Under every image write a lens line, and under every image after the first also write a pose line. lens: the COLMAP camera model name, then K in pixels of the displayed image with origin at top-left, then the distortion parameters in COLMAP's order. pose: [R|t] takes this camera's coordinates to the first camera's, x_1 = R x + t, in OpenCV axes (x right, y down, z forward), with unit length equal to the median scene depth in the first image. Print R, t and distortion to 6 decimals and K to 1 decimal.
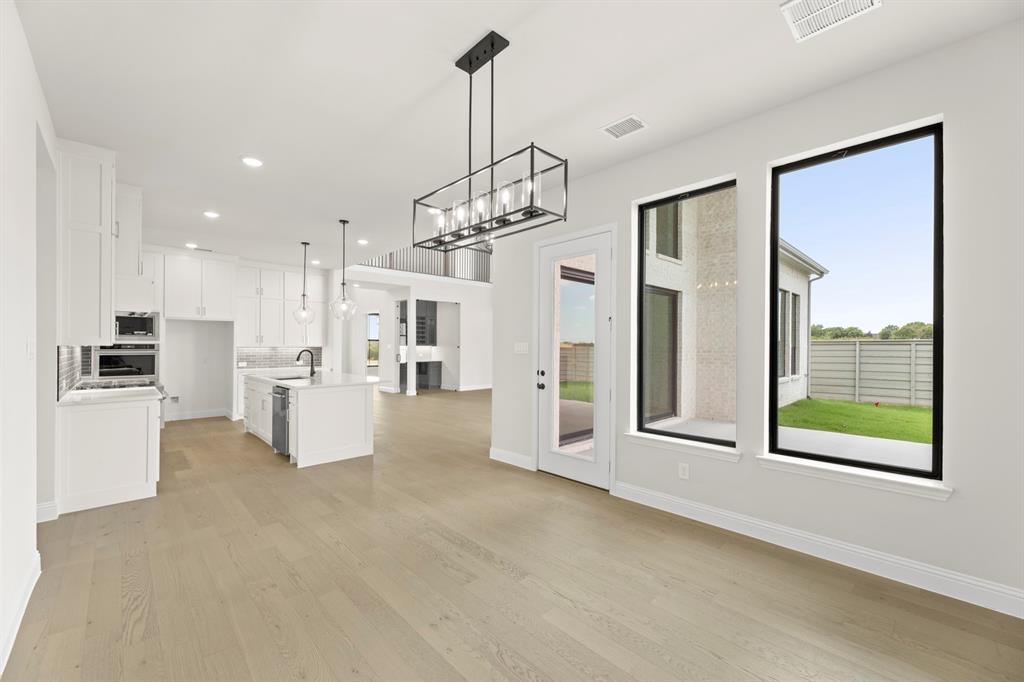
lens RADIAL K [[407.9, 0, 515.0], [0, 407.9, 346.8], [0, 0, 1]] dist [0.008207, 0.000147]
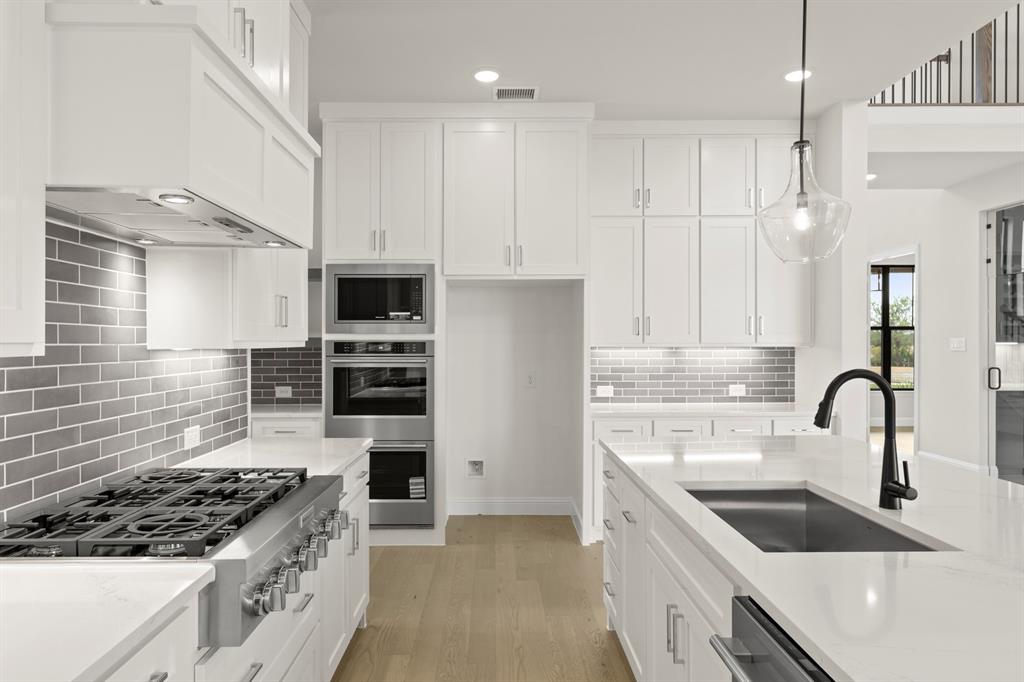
lens RADIAL K [[660.2, 0, 508.7], [0, 660.2, 340.9], [0, 0, 1]] dist [0.026305, 0.001398]
pose [[0.733387, -0.003698, -0.679802, -0.206721], [0.001989, 0.999993, -0.003294, -0.002714], [0.679809, 0.001063, 0.733389, 0.323918]]
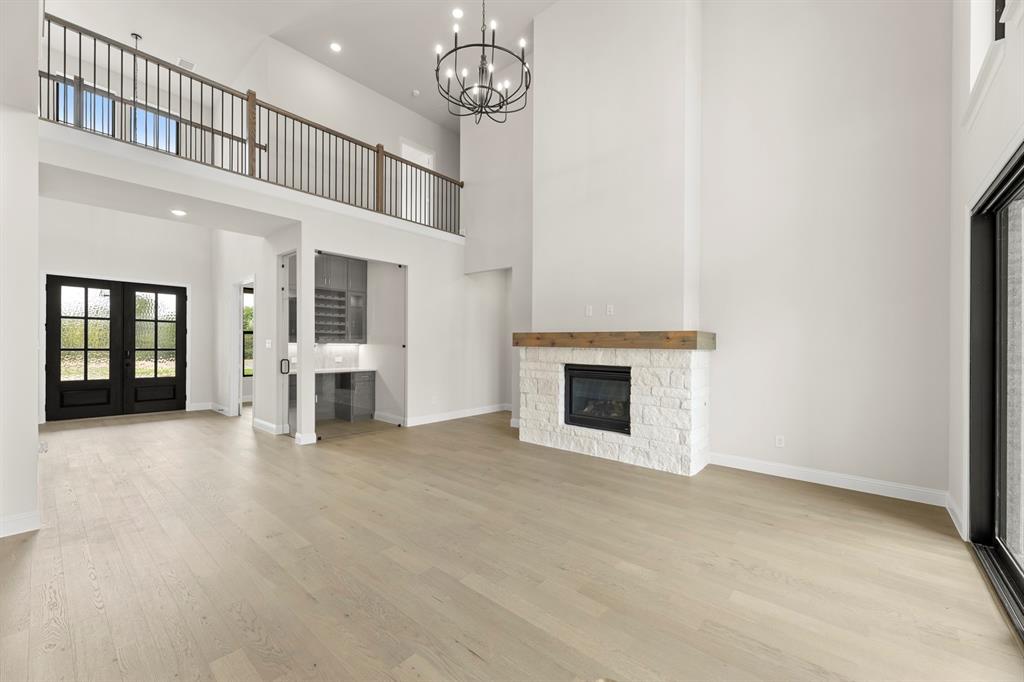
lens RADIAL K [[407.9, 0, 508.0], [0, 407.9, 349.5], [0, 0, 1]] dist [0.008207, 0.000147]
pose [[0.996959, -0.001556, 0.077919, -0.045483], [0.000749, 0.999946, 0.010396, 0.000867], [-0.077931, -0.010306, 0.996906, 0.475007]]
